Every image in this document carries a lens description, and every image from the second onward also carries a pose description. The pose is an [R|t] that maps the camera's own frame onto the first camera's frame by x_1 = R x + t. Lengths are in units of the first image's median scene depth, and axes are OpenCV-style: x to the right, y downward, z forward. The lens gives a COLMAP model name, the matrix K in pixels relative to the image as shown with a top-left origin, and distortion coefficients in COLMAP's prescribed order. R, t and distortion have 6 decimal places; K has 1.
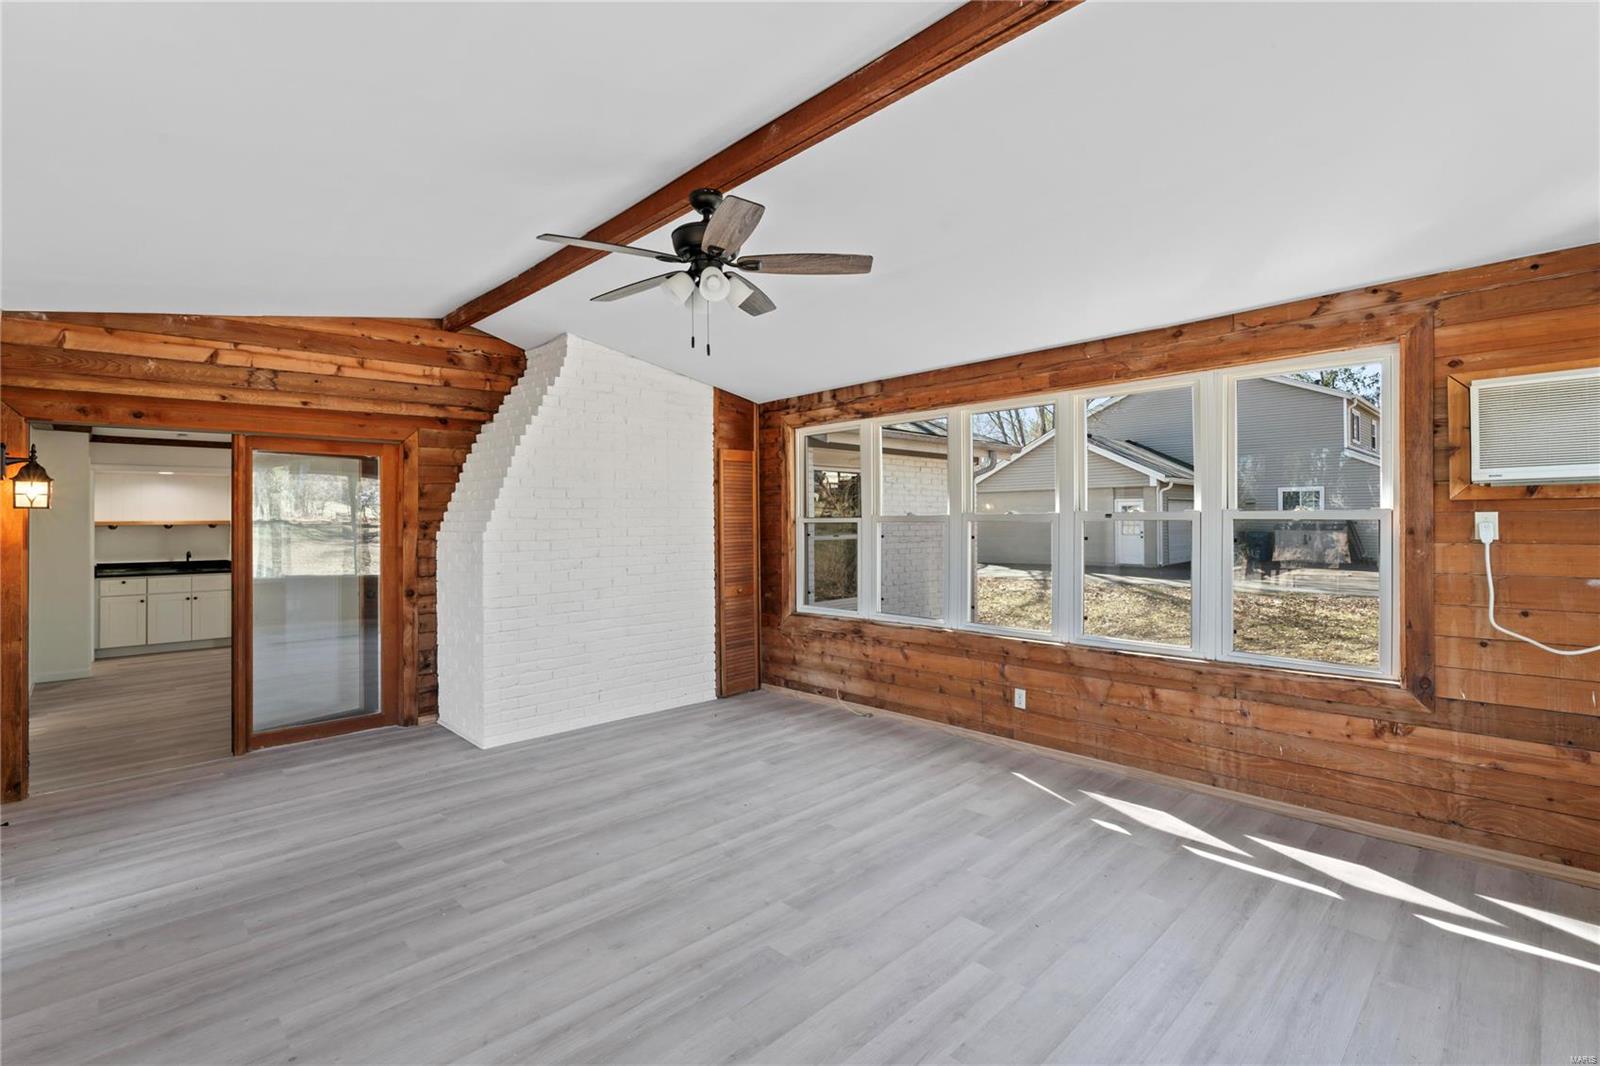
lens RADIAL K [[733.2, 0, 804.0], [0, 733.2, 519.7], [0, 0, 1]] dist [-0.002846, -0.000106]
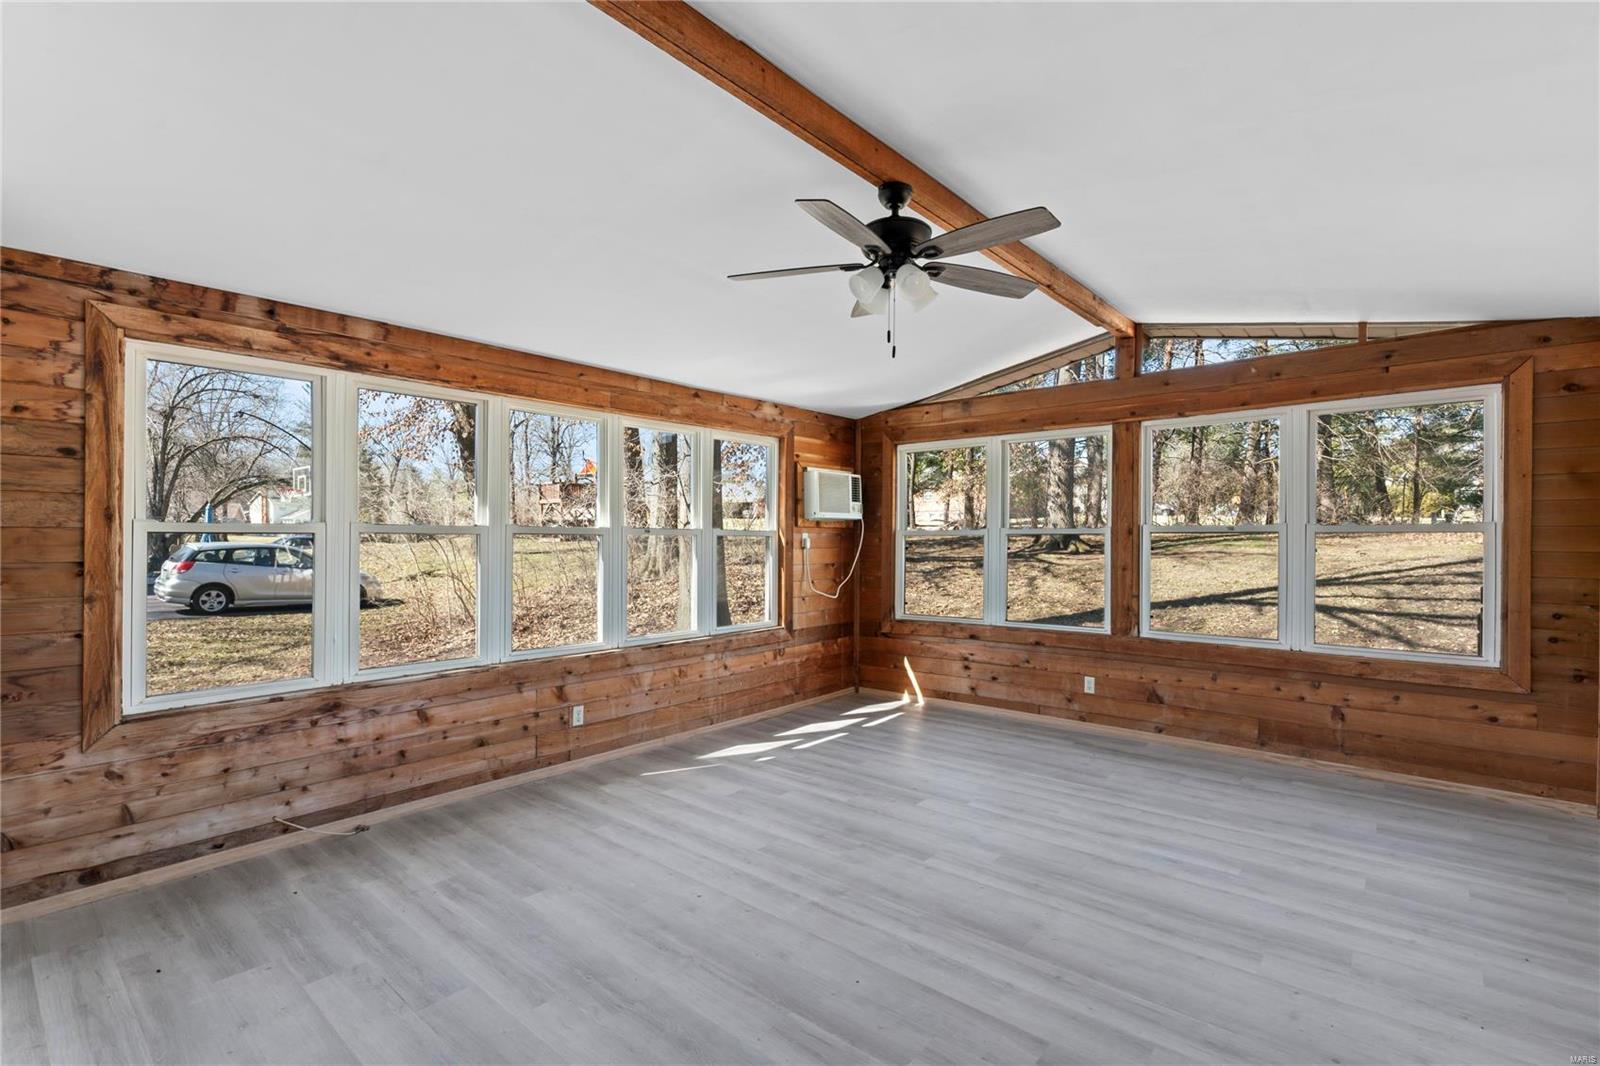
lens RADIAL K [[733.2, 0, 803.8], [0, 733.2, 544.3], [0, 0, 1]] dist [-0.002846, -0.000106]
pose [[-0.094778, -0.000475, 0.995498, -0.759481], [-0.004765, 0.999989, 0.000024, 0.014811], [-0.995487, -0.004741, -0.094779, 0.850501]]
